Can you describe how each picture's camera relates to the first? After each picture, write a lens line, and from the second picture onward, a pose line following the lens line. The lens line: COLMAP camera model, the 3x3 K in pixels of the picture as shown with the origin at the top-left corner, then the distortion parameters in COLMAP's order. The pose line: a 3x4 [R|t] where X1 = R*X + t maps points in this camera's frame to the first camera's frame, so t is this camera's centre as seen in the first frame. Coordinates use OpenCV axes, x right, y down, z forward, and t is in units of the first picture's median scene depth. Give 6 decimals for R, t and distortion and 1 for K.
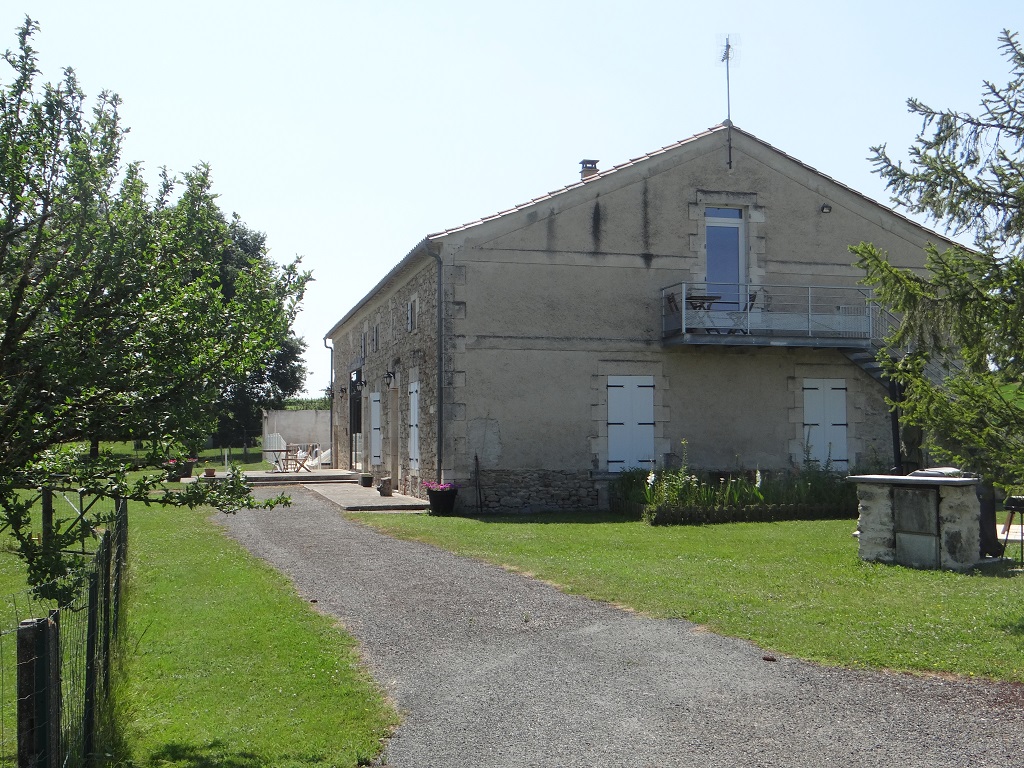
lens RADIAL K [[1172.1, 0, 512.2], [0, 1172.1, 388.2], [0, 0, 1]] dist [0.036880, 0.000000]
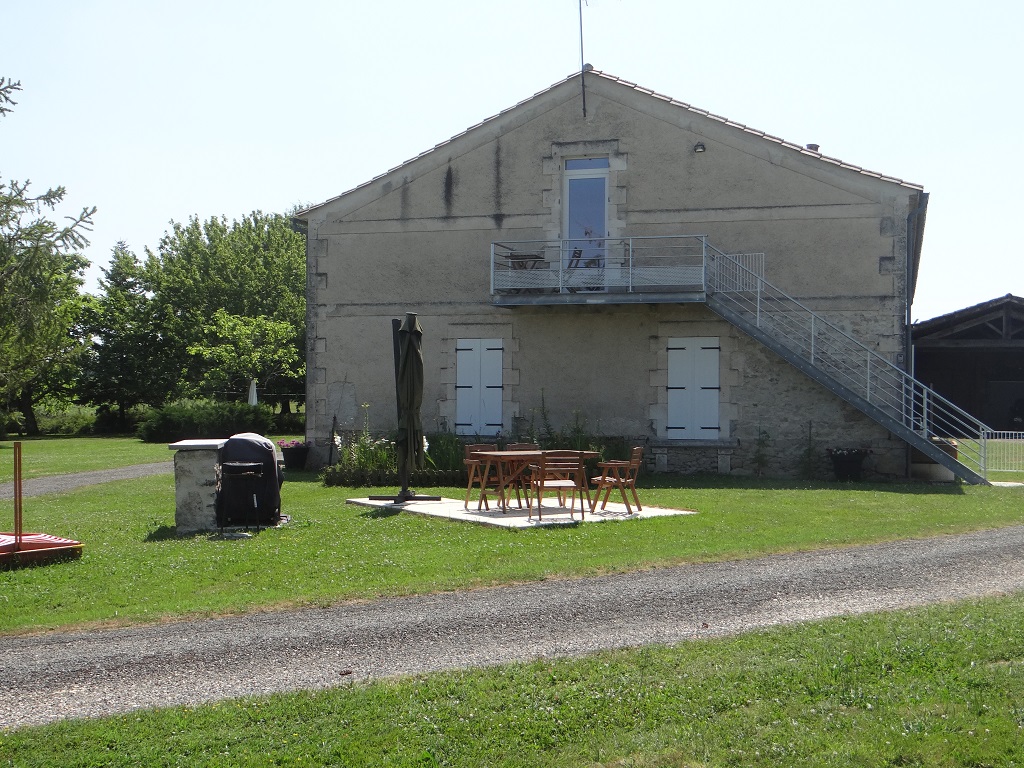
lens RADIAL K [[1172.1, 0, 512.3], [0, 1172.1, 380.7], [0, 0, 1]] dist [0.036880, 0.000000]
pose [[0.856778, -0.001750, -0.515683, 0.630016], [0.013737, 0.999717, 0.019432, 0.005992], [0.515503, -0.023733, 0.856559, 0.160948]]
